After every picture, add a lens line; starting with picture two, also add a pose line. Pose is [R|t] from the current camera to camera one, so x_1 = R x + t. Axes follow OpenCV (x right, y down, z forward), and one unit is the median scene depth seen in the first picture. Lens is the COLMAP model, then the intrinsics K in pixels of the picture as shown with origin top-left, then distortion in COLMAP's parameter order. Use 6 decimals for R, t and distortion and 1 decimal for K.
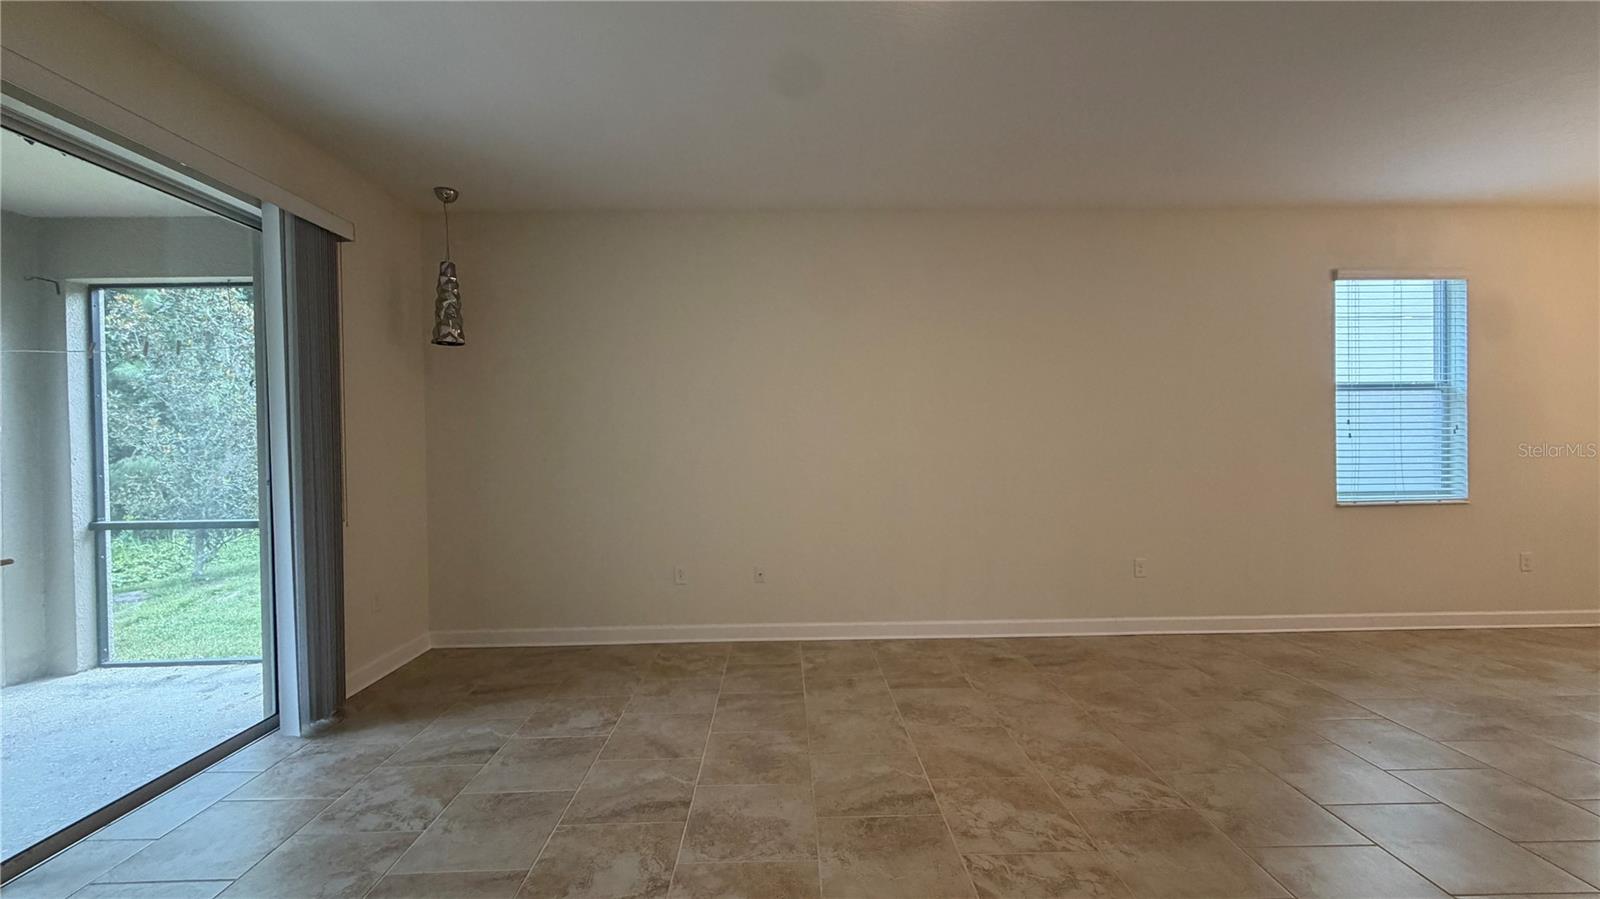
lens RADIAL K [[652.4, 0, 797.4], [0, 652.4, 427.1], [0, 0, 1]] dist [0.000731, 0.000066]
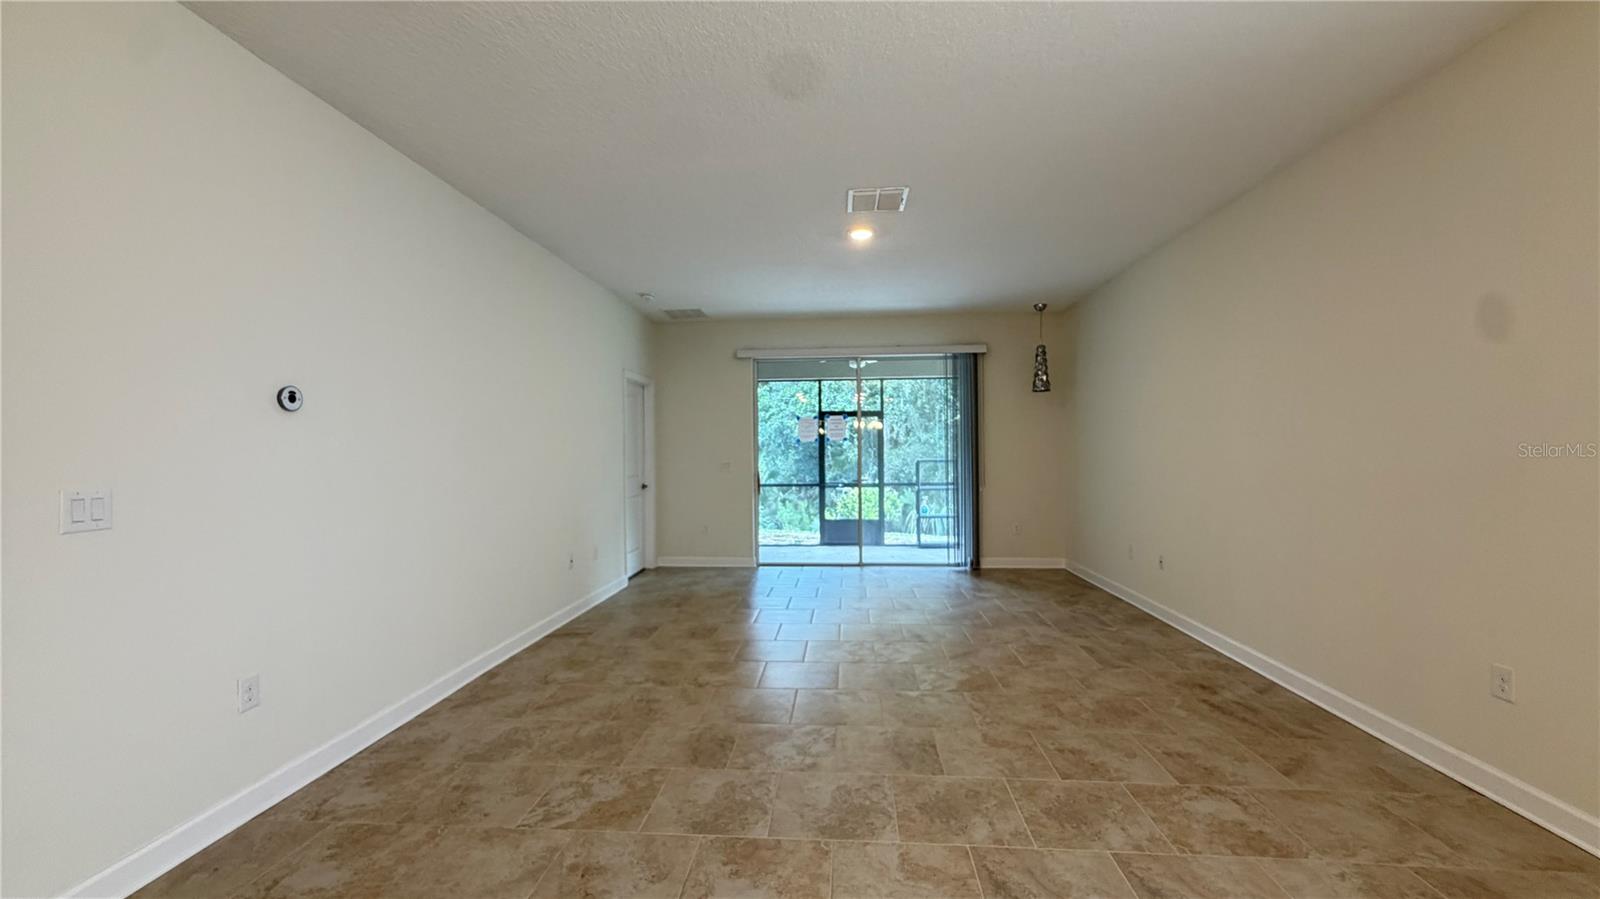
lens RADIAL K [[636.1, 0, 797.0], [0, 636.1, 449.1], [0, 0, 1]] dist [-0.000368, 0.000062]
pose [[-0.104324, 0.009779, -0.994495, 1.412826], [0.022781, 0.999713, 0.007440, -0.001113], [0.994282, -0.021879, -0.104517, 0.589015]]
